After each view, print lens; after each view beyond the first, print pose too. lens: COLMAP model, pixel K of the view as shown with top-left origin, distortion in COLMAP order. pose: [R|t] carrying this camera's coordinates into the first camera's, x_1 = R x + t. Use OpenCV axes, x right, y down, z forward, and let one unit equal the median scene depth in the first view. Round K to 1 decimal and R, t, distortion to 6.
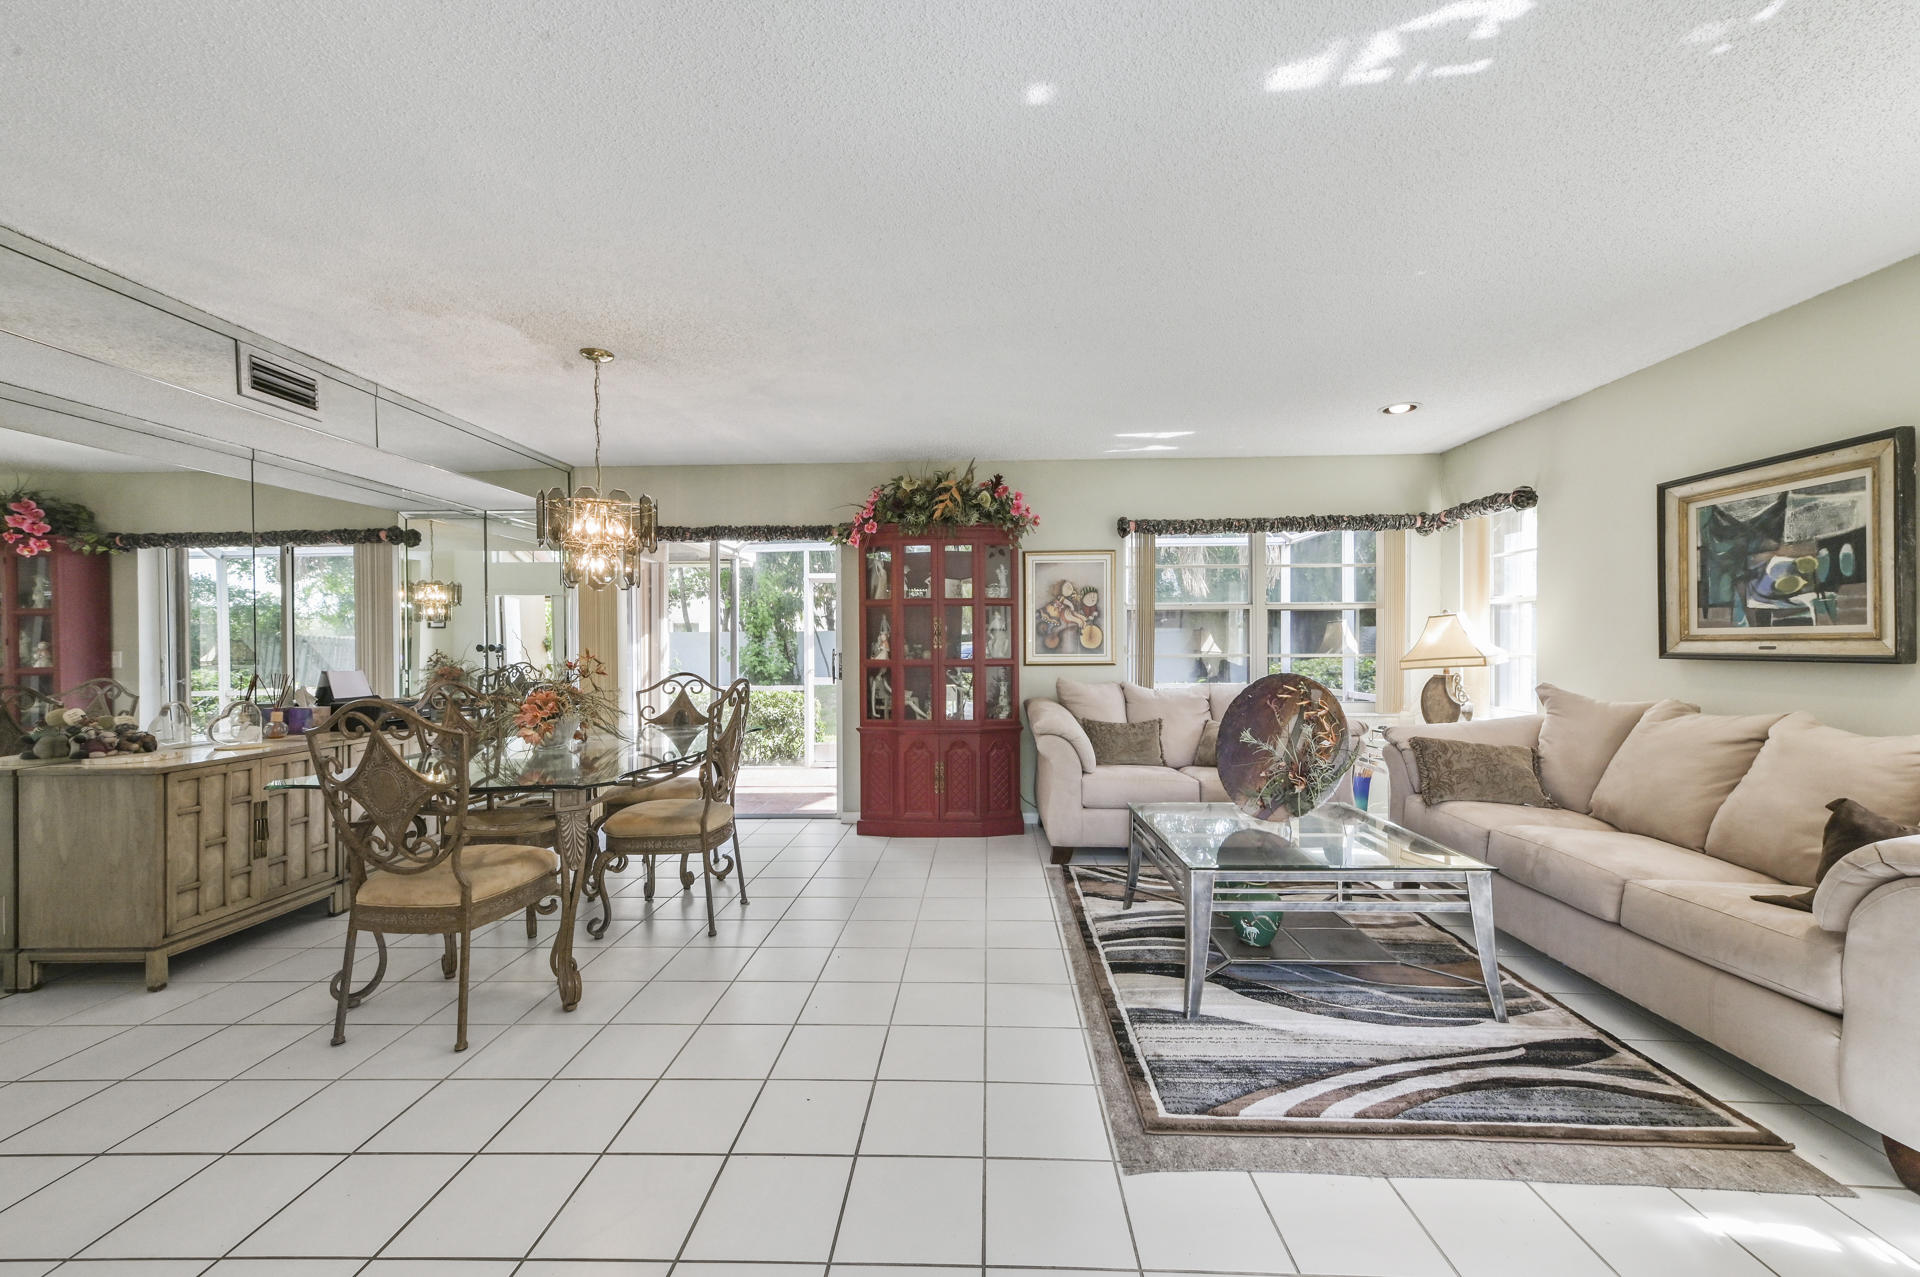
lens RADIAL K [[751.3, 0, 958.3], [0, 751.3, 647.2], [0, 0, 1]] dist [0.013522, -0.000859]
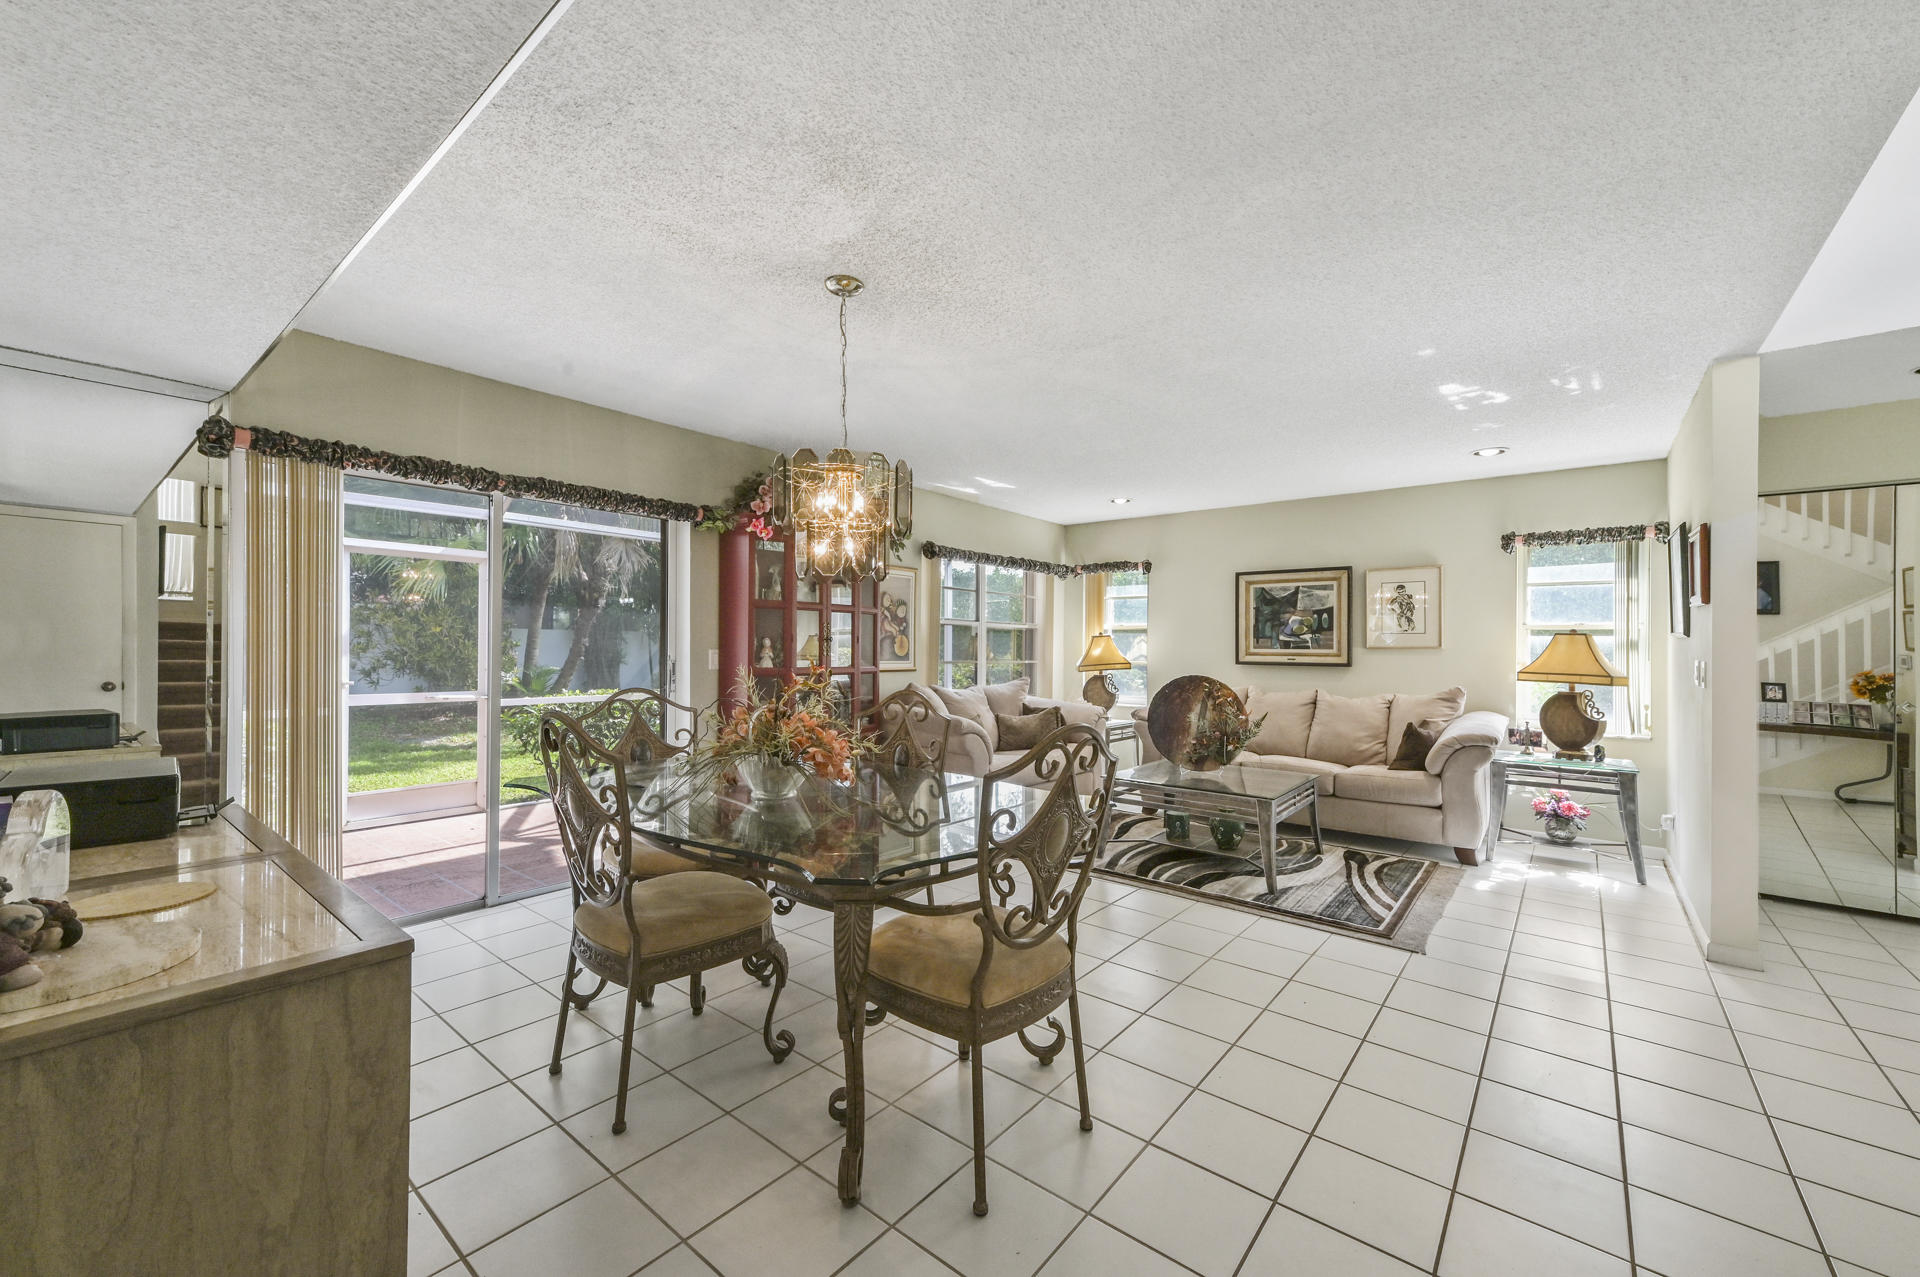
lens RADIAL K [[751.3, 0, 967.1], [0, 751.3, 638.0], [0, 0, 1]] dist [0.013522, -0.000859]
pose [[0.603110, 0.024403, 0.797285, -0.784853], [-0.010603, 0.999689, -0.022577, -0.001184], [-0.797588, 0.005163, 0.603181, 0.322934]]
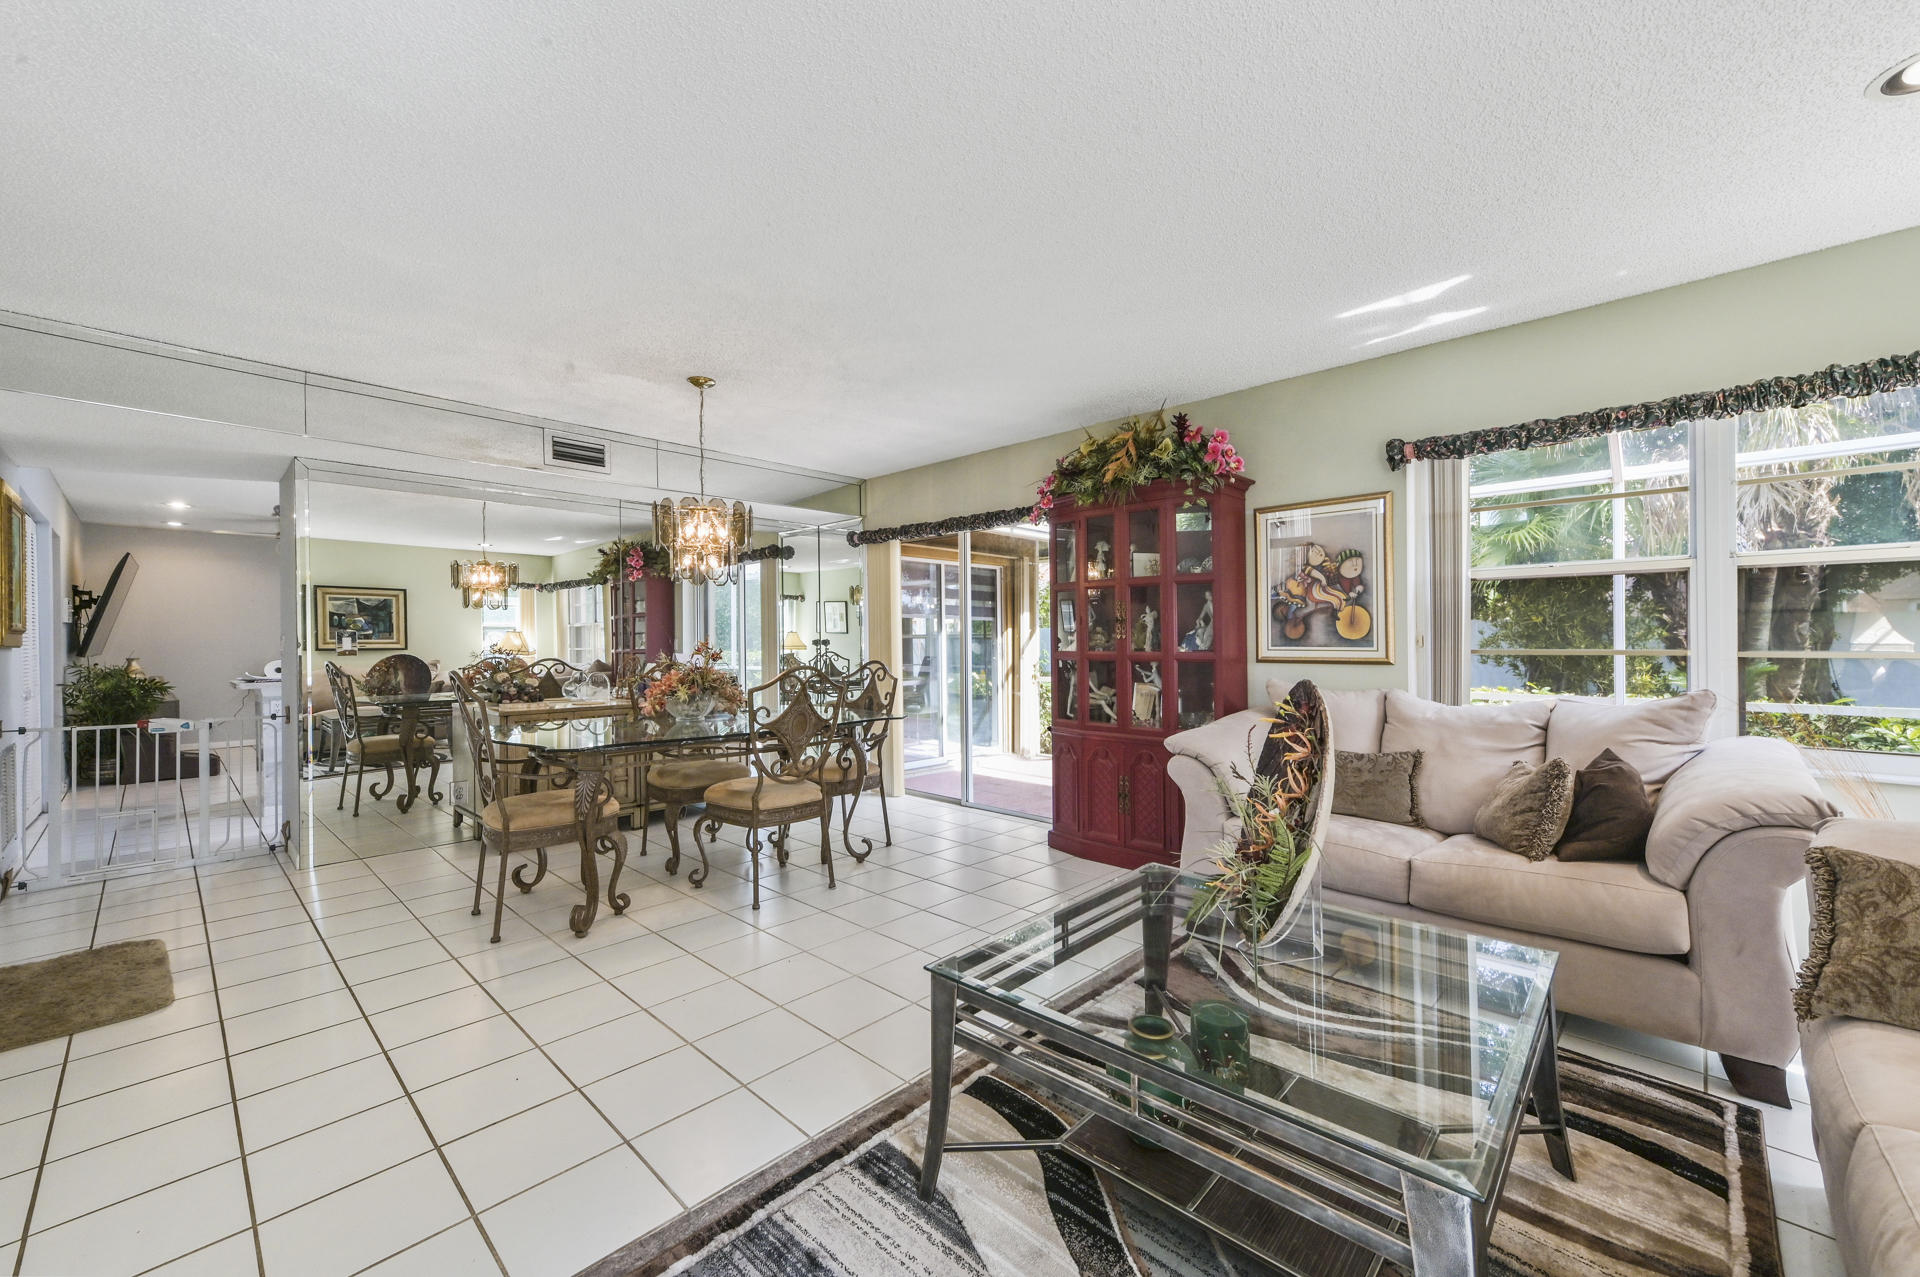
lens RADIAL K [[751.3, 0, 956.9], [0, 751.3, 639.9], [0, 0, 1]] dist [0.013522, -0.000859]
pose [[0.751276, 0.002456, -0.659983, 0.440841], [-0.003120, 0.999995, 0.000170, 0.003870], [0.659980, 0.001931, 0.751280, 0.302468]]
